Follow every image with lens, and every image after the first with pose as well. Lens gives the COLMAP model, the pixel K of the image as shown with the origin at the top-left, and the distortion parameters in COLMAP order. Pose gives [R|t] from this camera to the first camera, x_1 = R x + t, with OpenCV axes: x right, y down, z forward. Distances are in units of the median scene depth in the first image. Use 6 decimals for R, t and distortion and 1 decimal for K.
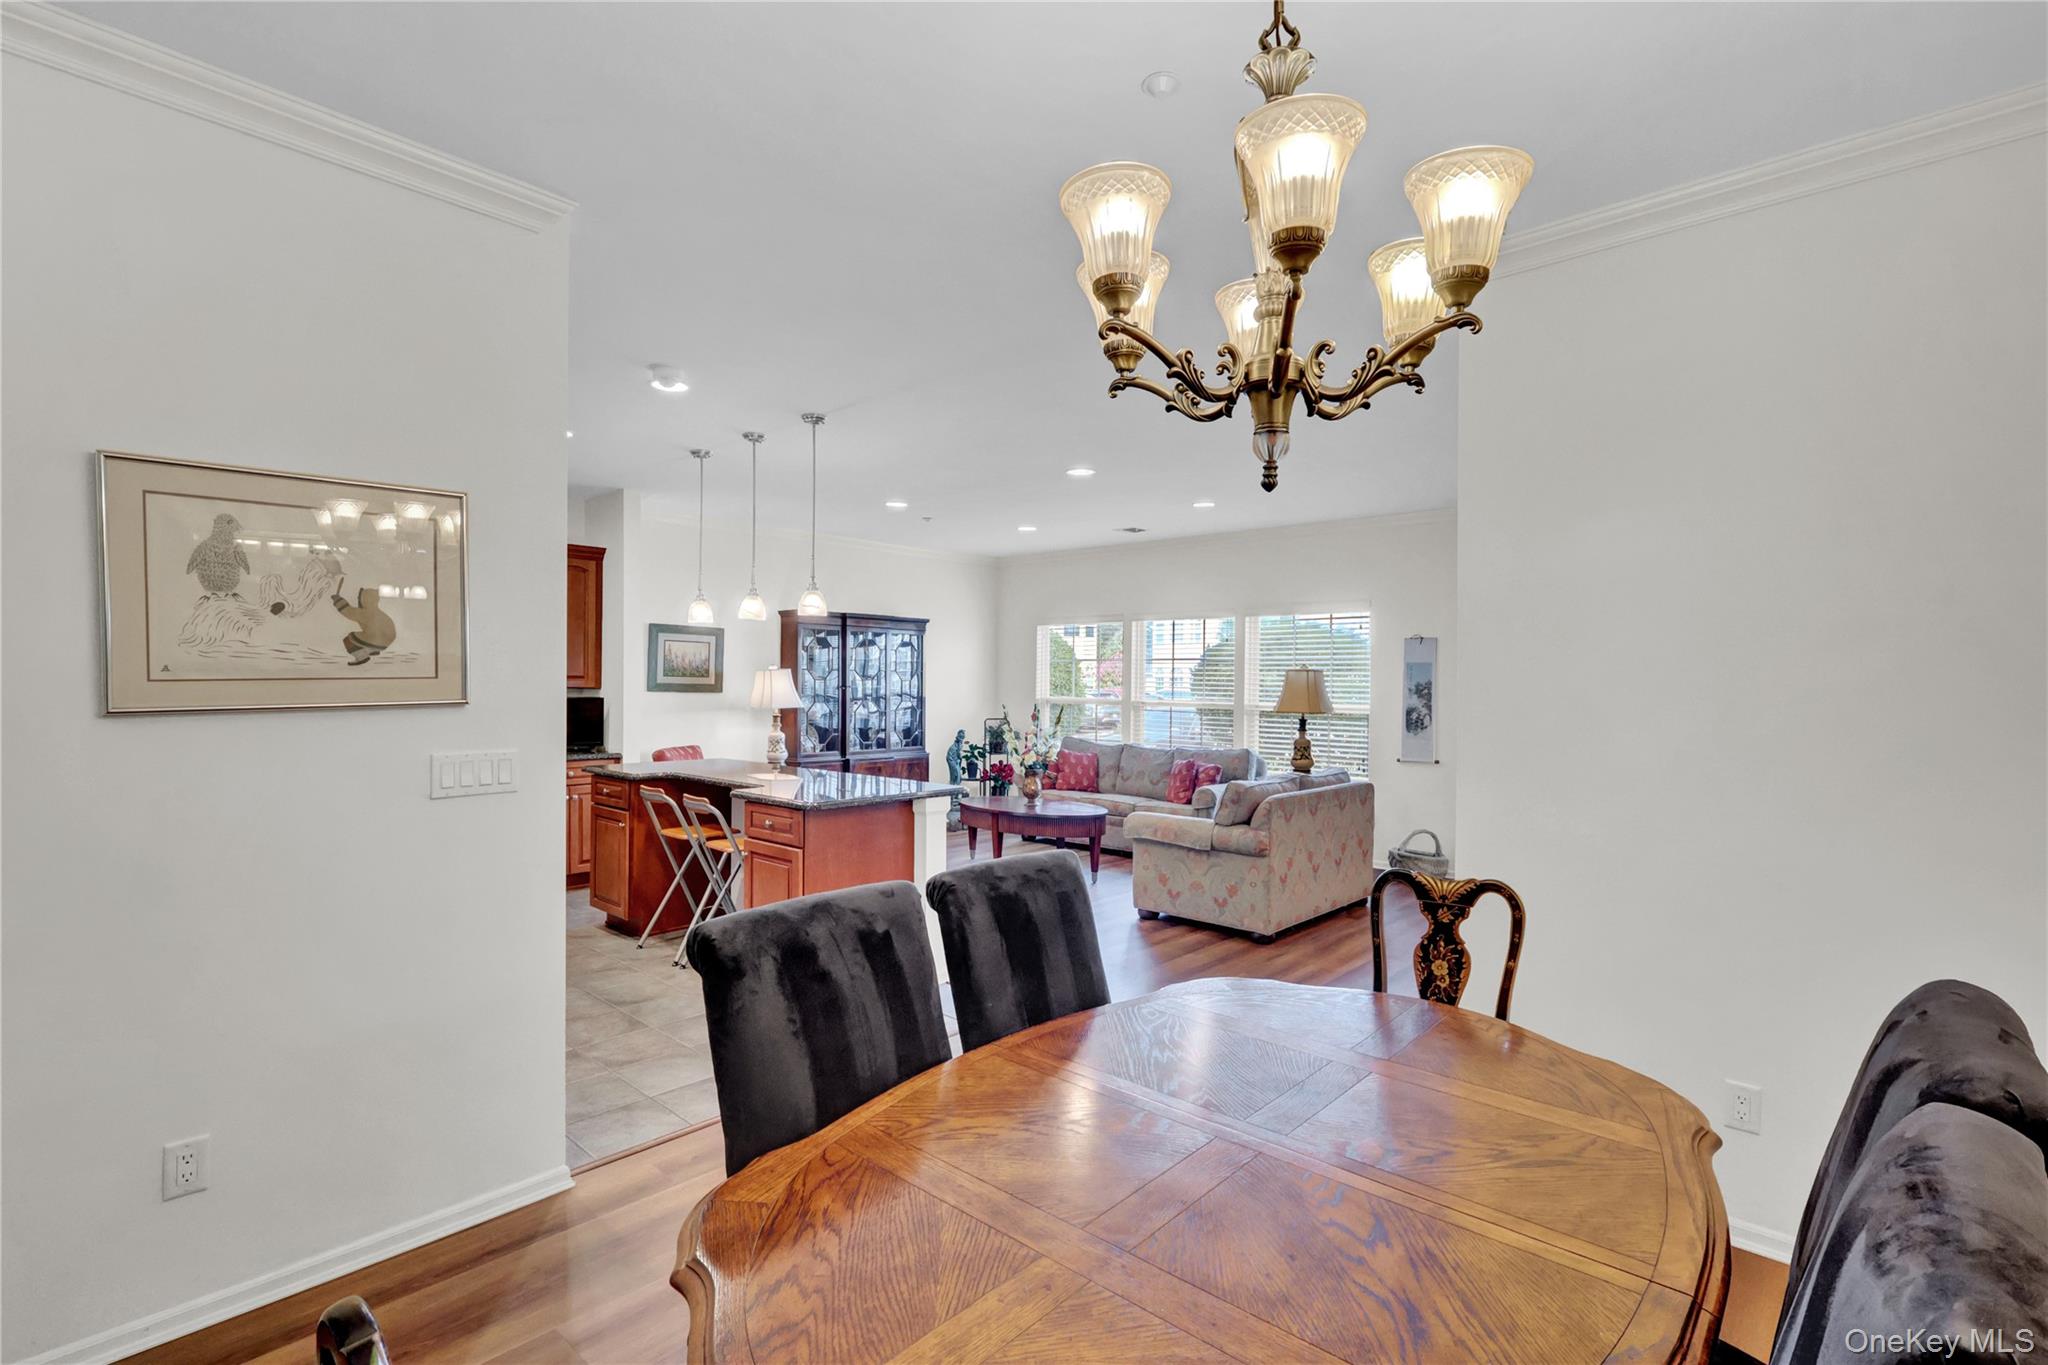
lens RADIAL K [[952.2, 0, 1024.0], [0, 952.2, 682.5], [0, 0, 1]] dist [0.004084, 0.000660]
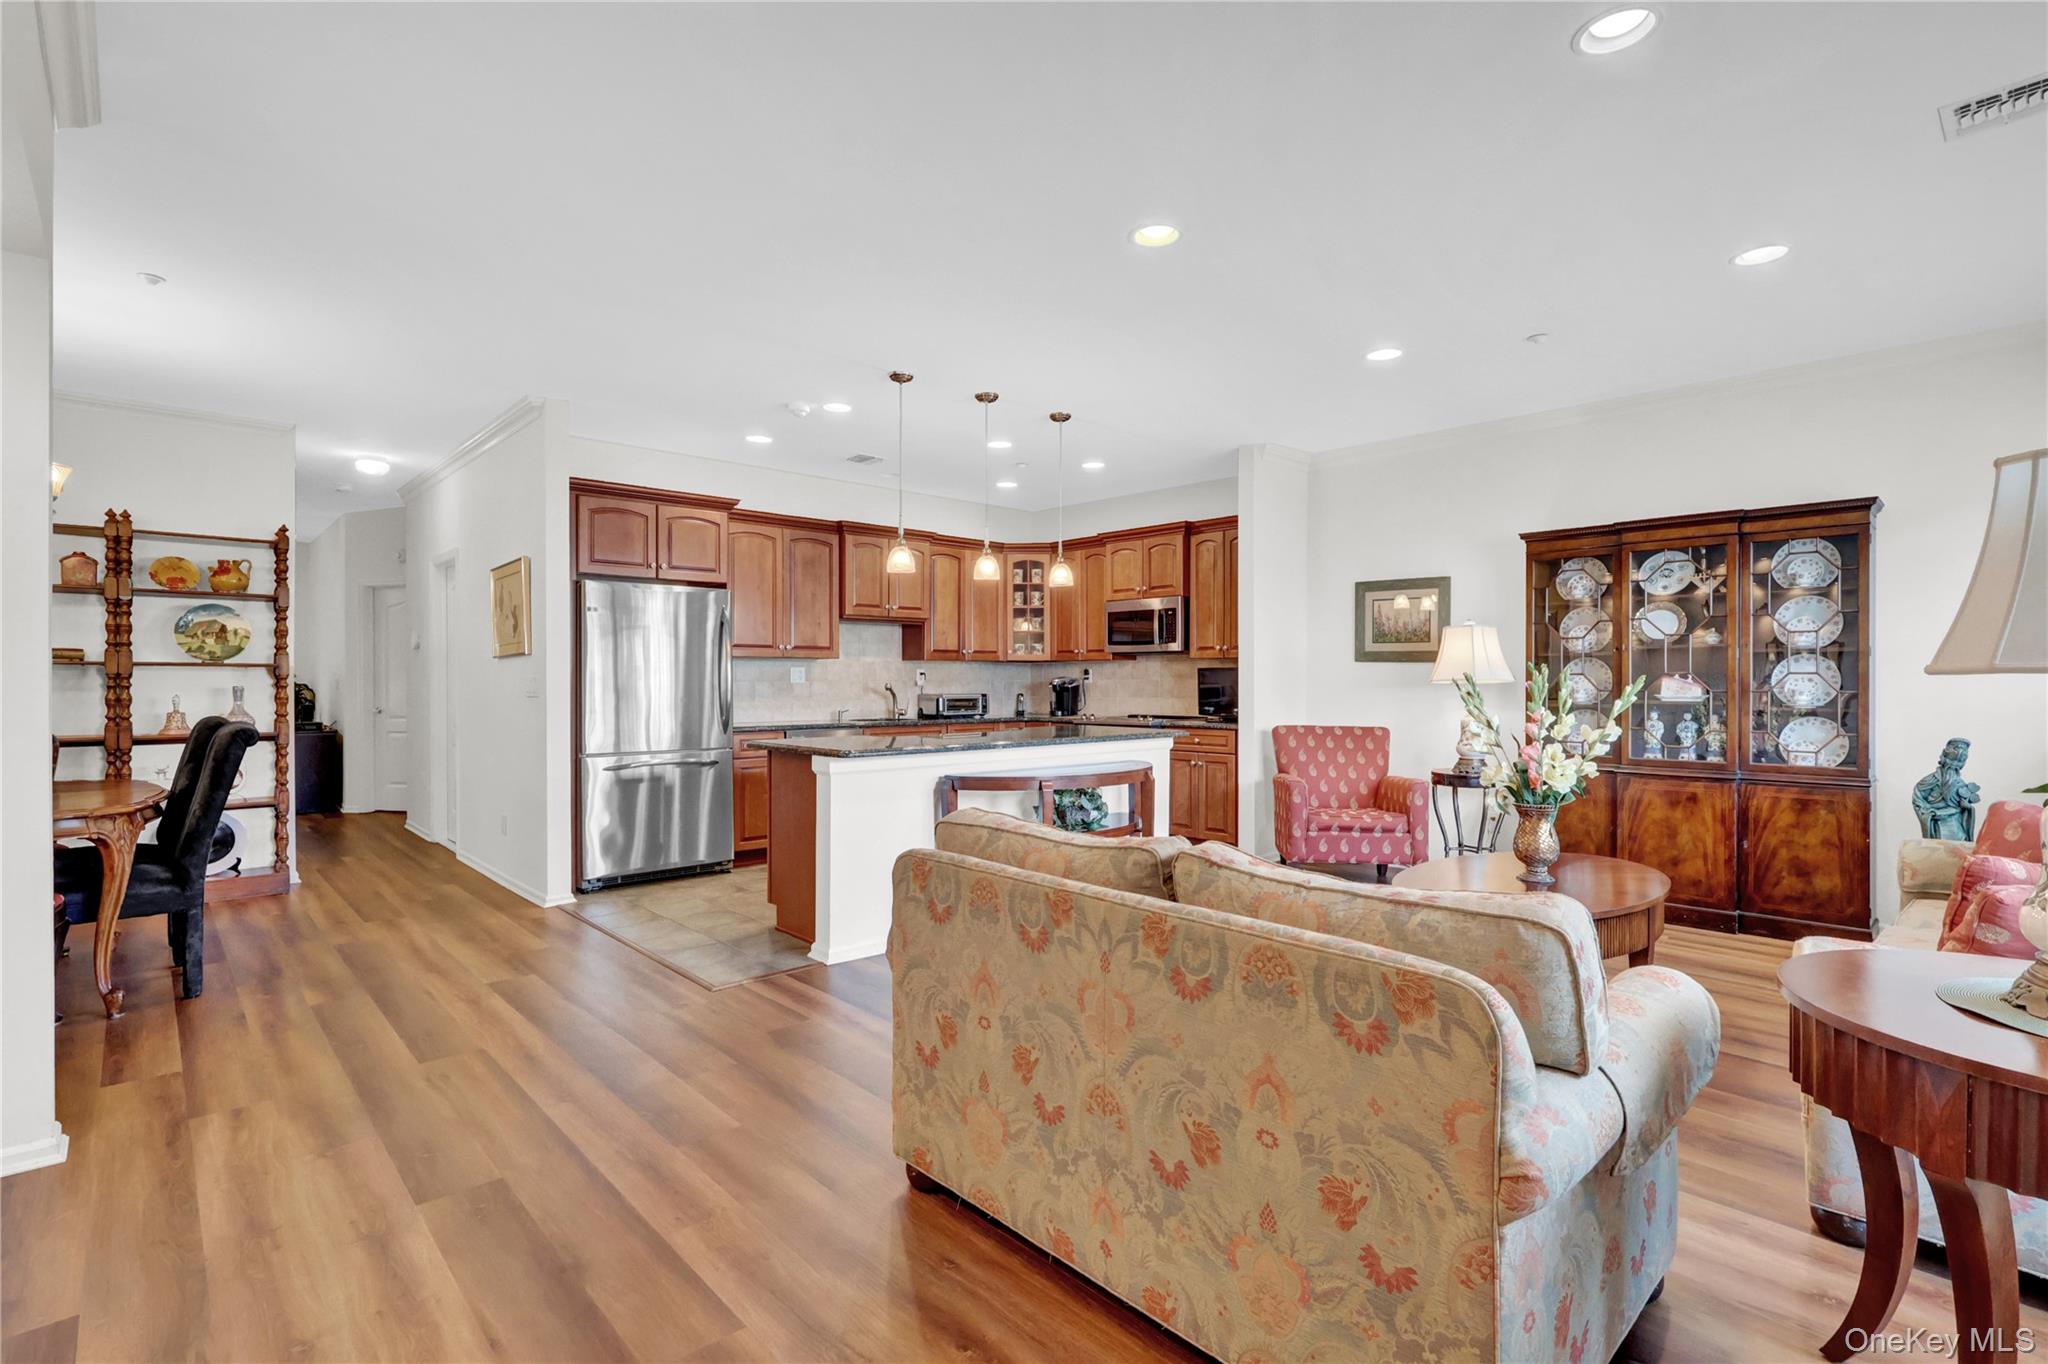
lens RADIAL K [[918.9, 0, 1021.9], [0, 918.9, 692.7], [0, 0, 1]] dist [0.000486, 0.000155]
pose [[-0.085828, 0.014910, -0.996198, 0.455931], [0.002458, 0.999888, 0.014754, 0.024403], [0.996307, -0.001183, -0.085855, 0.758444]]
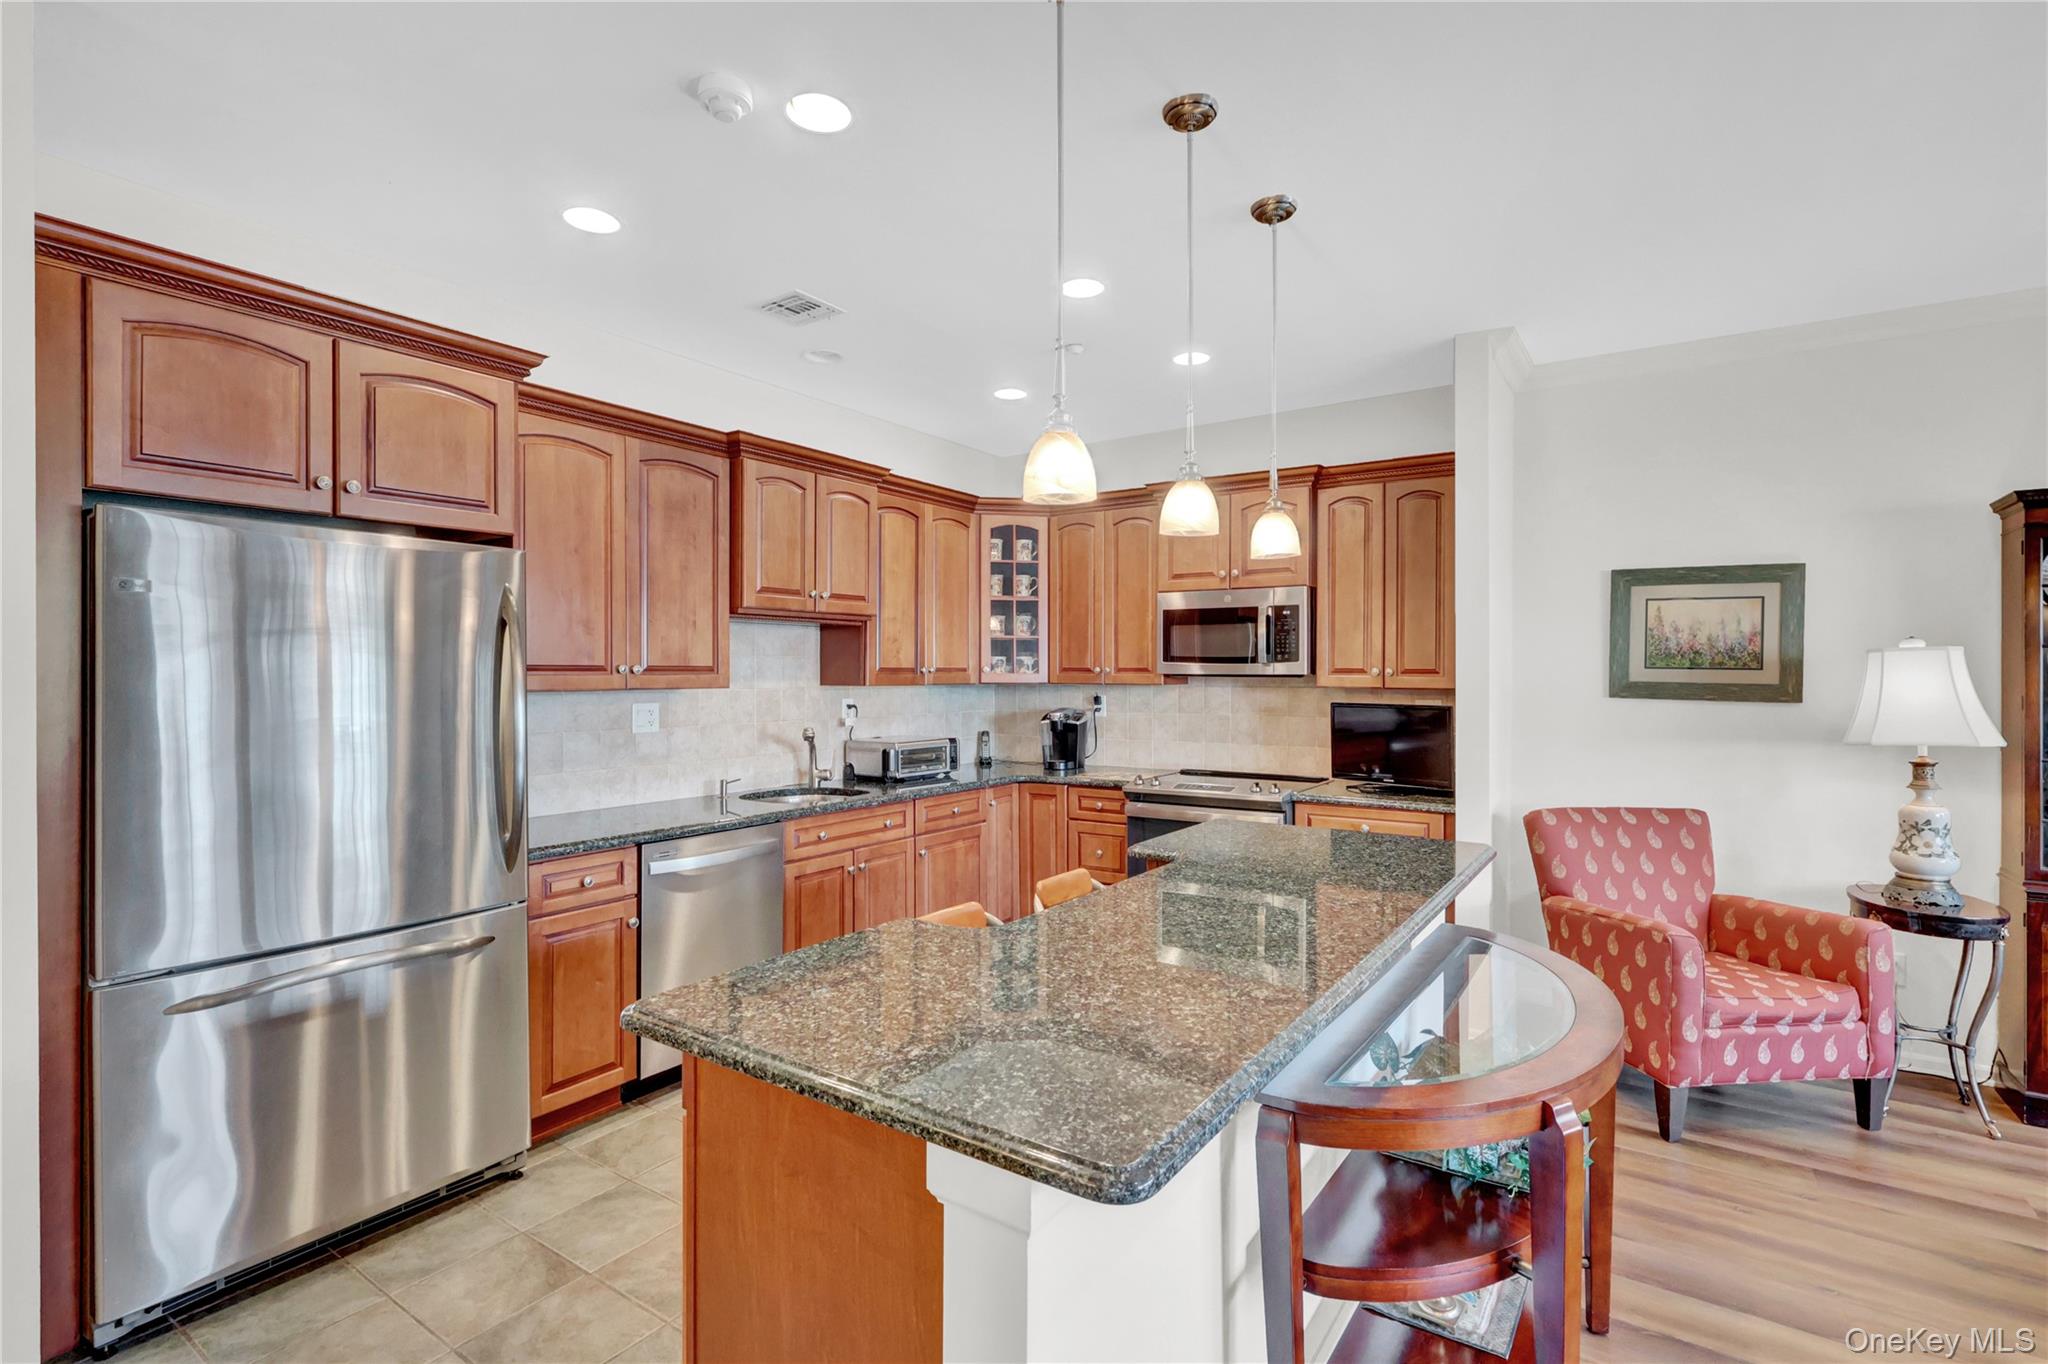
lens RADIAL K [[952.2, 0, 1024.0], [0, 952.2, 682.0], [0, 0, 1]] dist [0.004084, 0.000660]
pose [[0.133597, 0.009501, -0.990990, 0.094903], [-0.000403, 0.999954, 0.009533, -0.004048], [0.991036, -0.000875, 0.133595, 0.590233]]
